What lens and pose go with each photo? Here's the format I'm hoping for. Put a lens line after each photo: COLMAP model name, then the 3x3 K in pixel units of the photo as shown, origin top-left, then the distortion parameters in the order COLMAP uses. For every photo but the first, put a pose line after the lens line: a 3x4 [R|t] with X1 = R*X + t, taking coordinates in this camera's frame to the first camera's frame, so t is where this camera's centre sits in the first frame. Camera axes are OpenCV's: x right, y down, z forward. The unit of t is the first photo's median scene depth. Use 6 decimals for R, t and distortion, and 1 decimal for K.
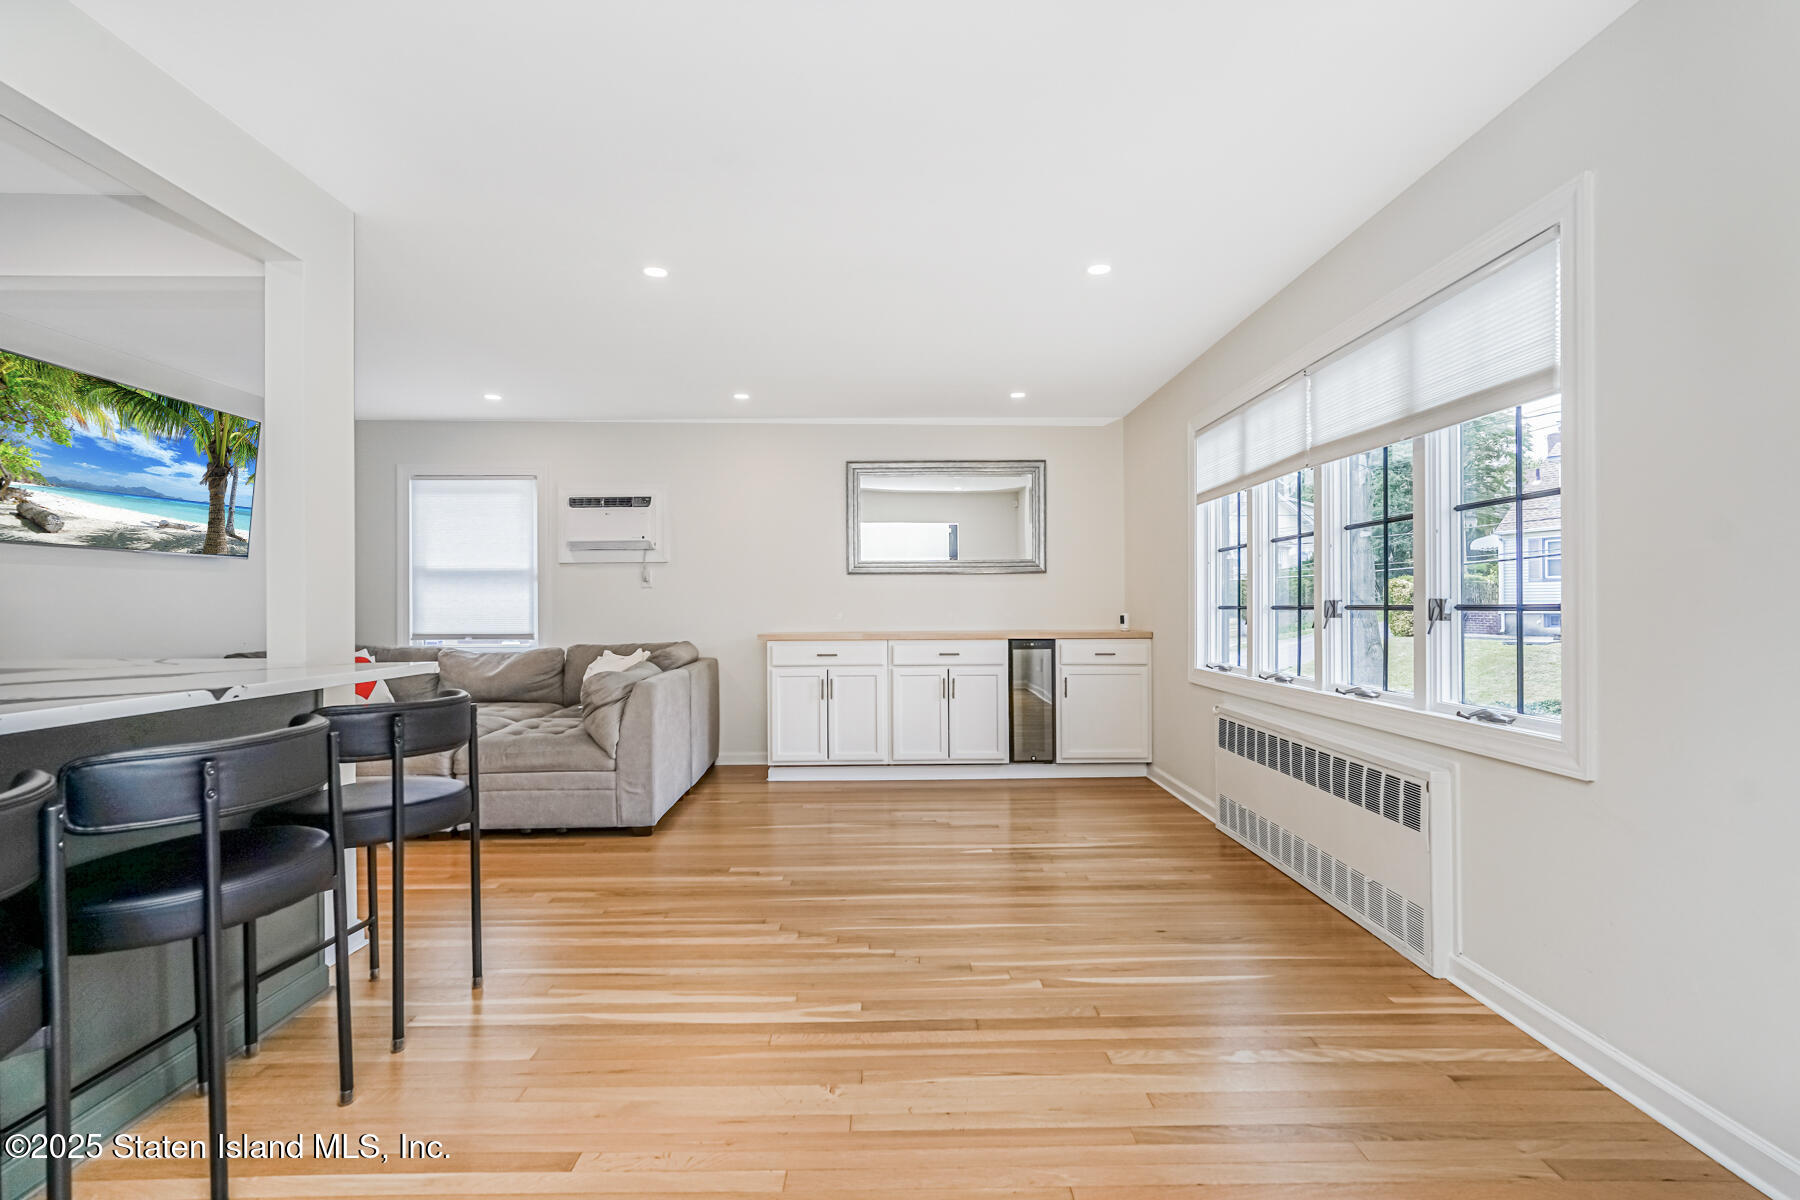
lens RADIAL K [[816.3, 0, 899.8], [0, 816.3, 601.2], [0, 0, 1]] dist [-0.017080, 0.009651]
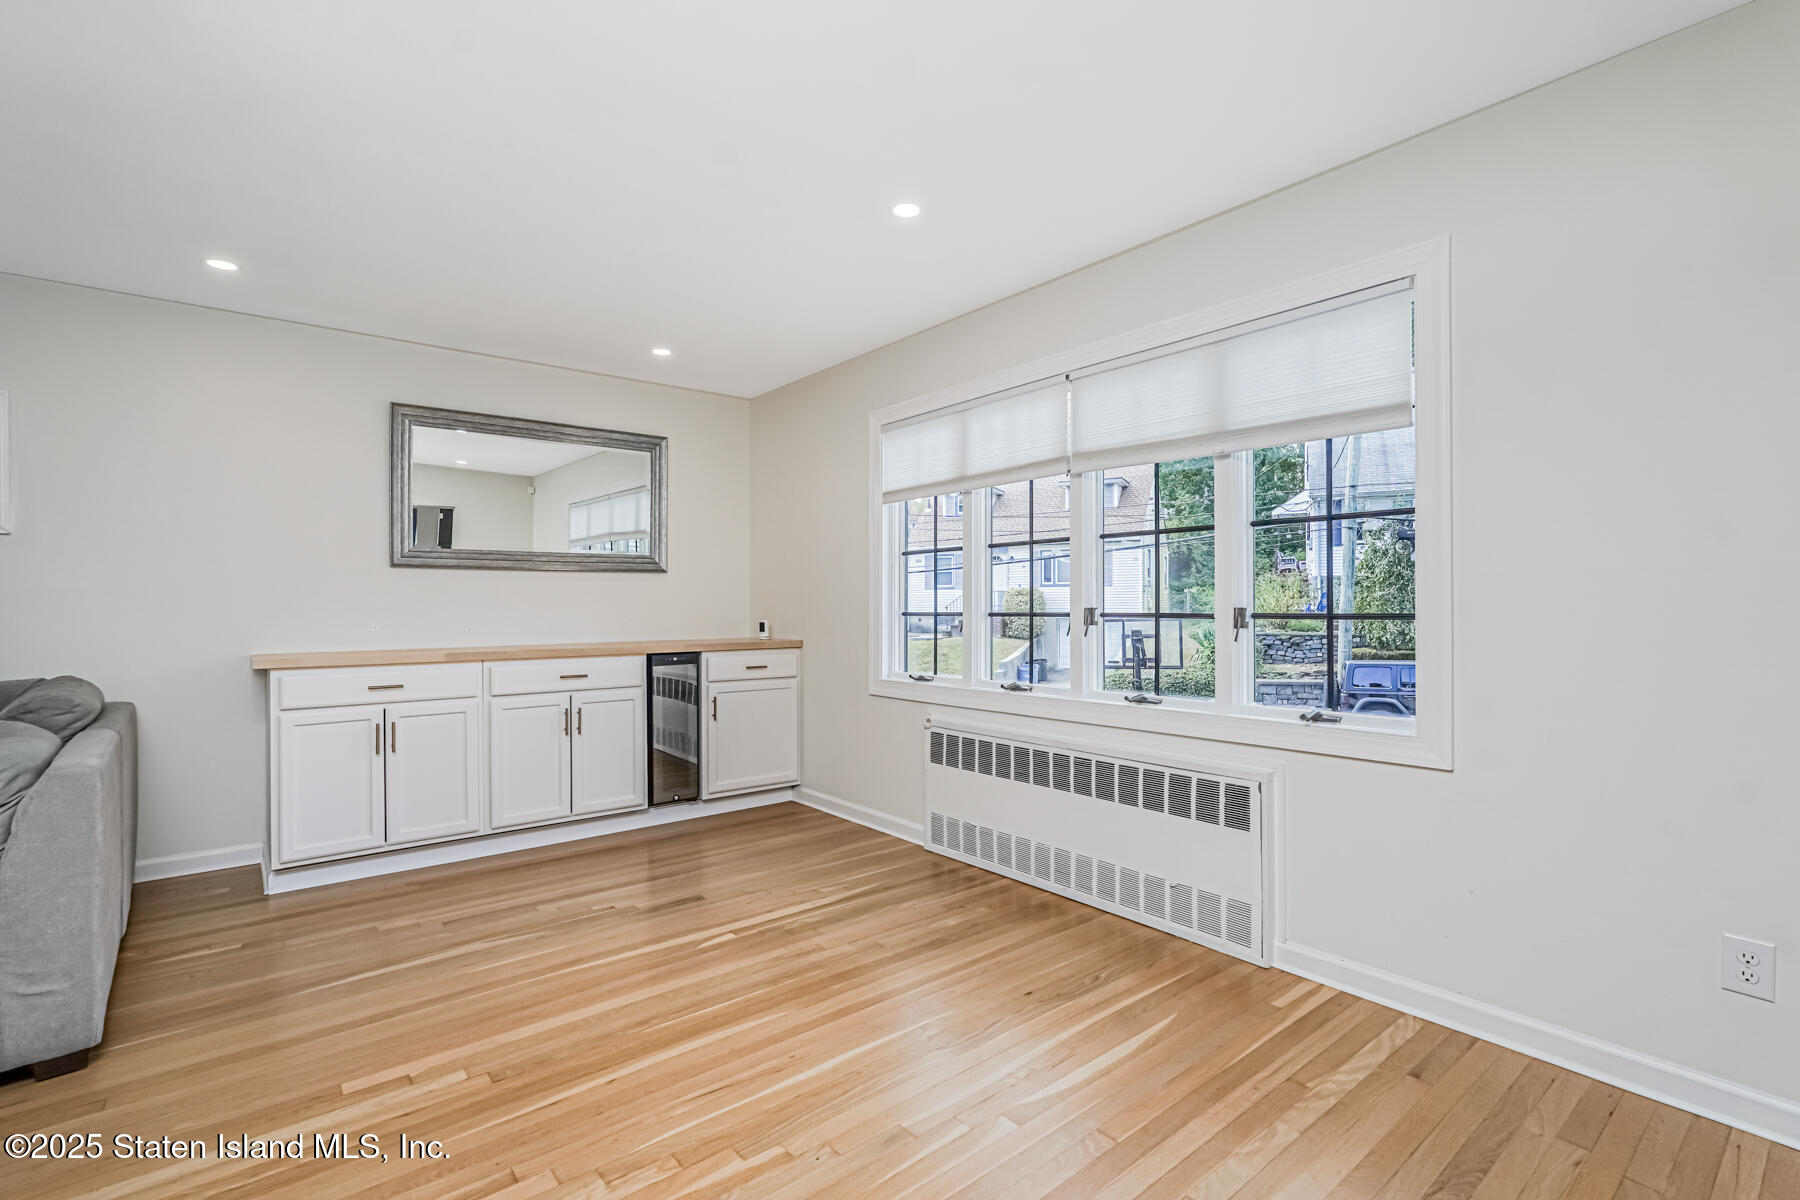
lens RADIAL K [[816.3, 0, 899.9], [0, 816.3, 596.4], [0, 0, 1]] dist [-0.017080, 0.009651]
pose [[0.782272, 0.009901, 0.622859, -0.219733], [-0.003918, 0.999932, -0.010974, -0.002539], [-0.622925, 0.006144, 0.782257, 0.277193]]
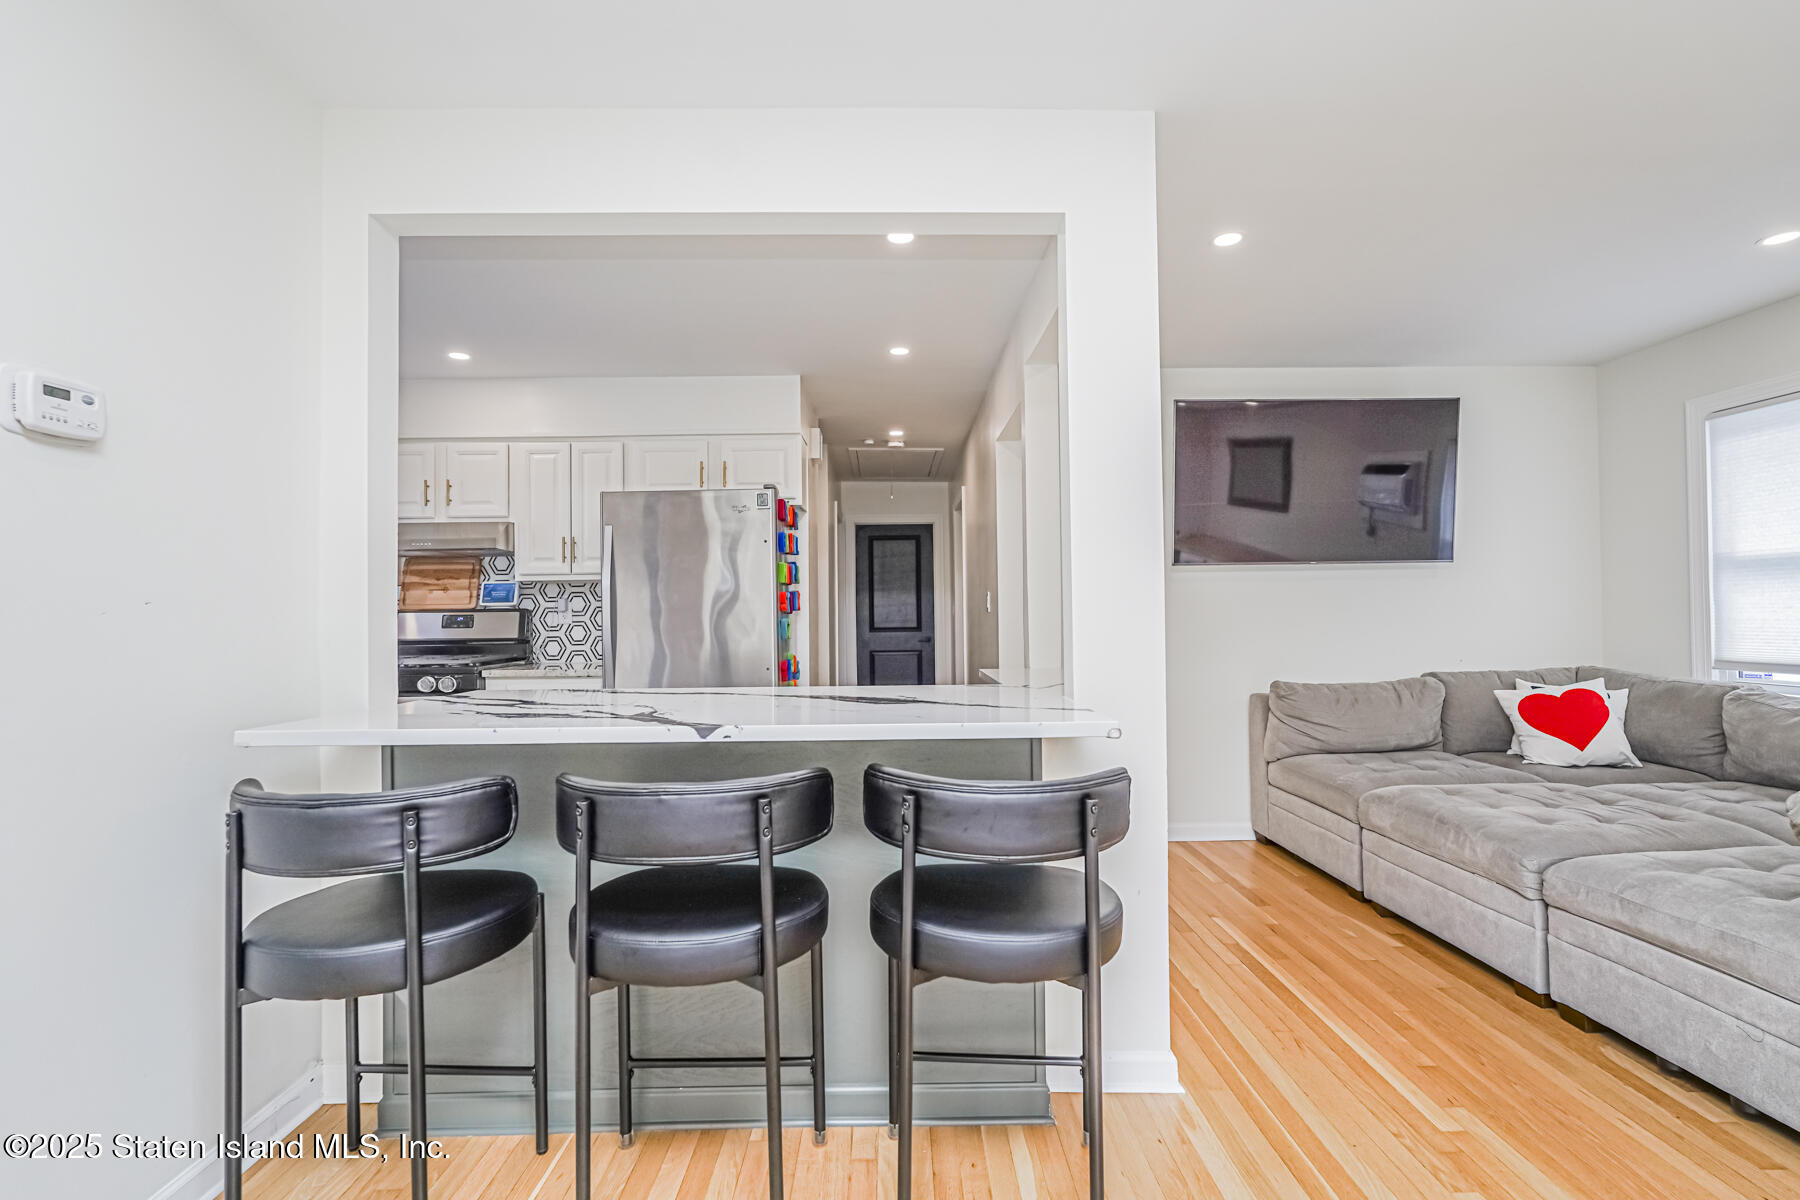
lens RADIAL K [[816.3, 0, 902.7], [0, 816.3, 602.3], [0, 0, 1]] dist [-0.017080, 0.009651]
pose [[0.003905, -0.011748, -0.999923, 0.050958], [0.014994, 0.999819, -0.011688, -0.009601], [0.999880, -0.014947, 0.004081, 0.502441]]
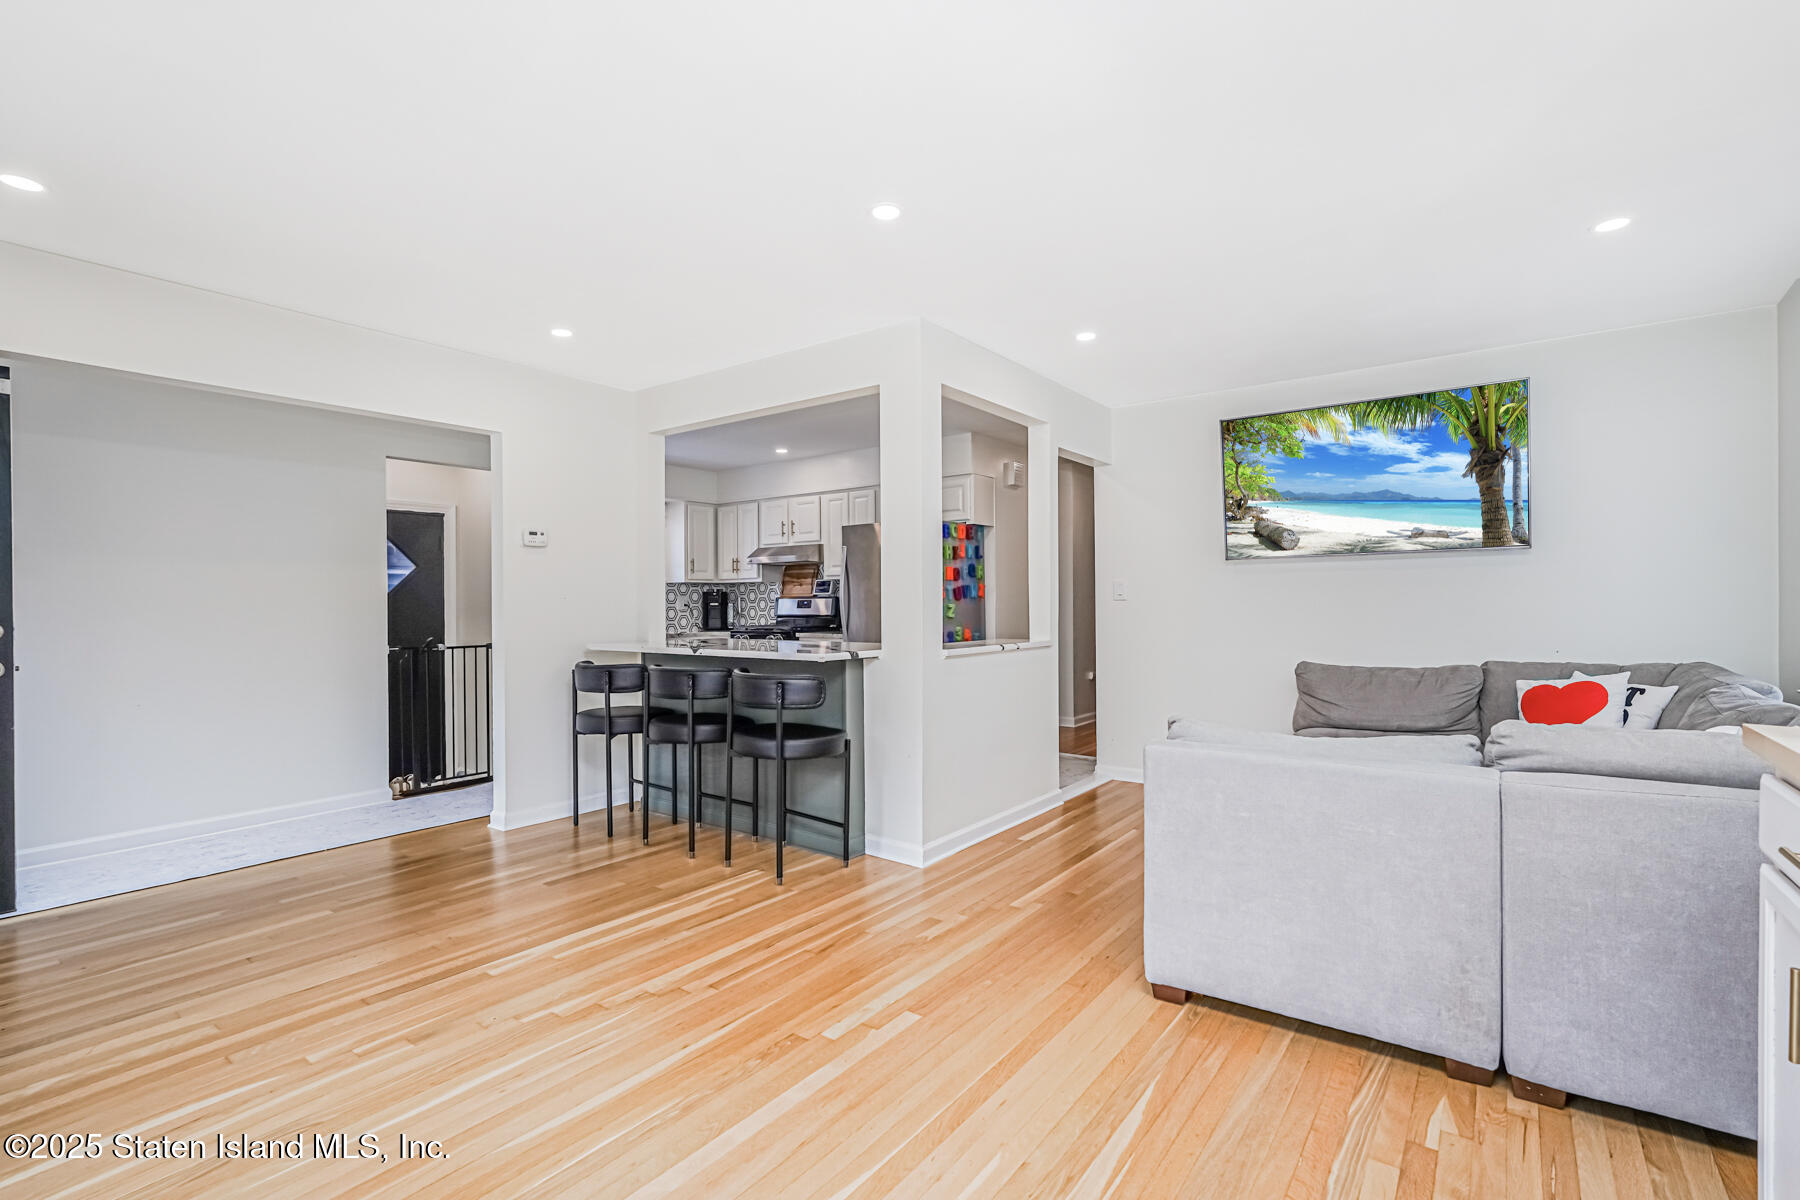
lens RADIAL K [[816.3, 0, 895.9], [0, 816.3, 601.5], [0, 0, 1]] dist [-0.017080, 0.009651]
pose [[-0.609664, 0.009071, -0.792608, 0.276351], [0.015457, 0.999880, -0.000447, -0.007294], [0.792509, -0.012524, -0.609732, 1.187126]]
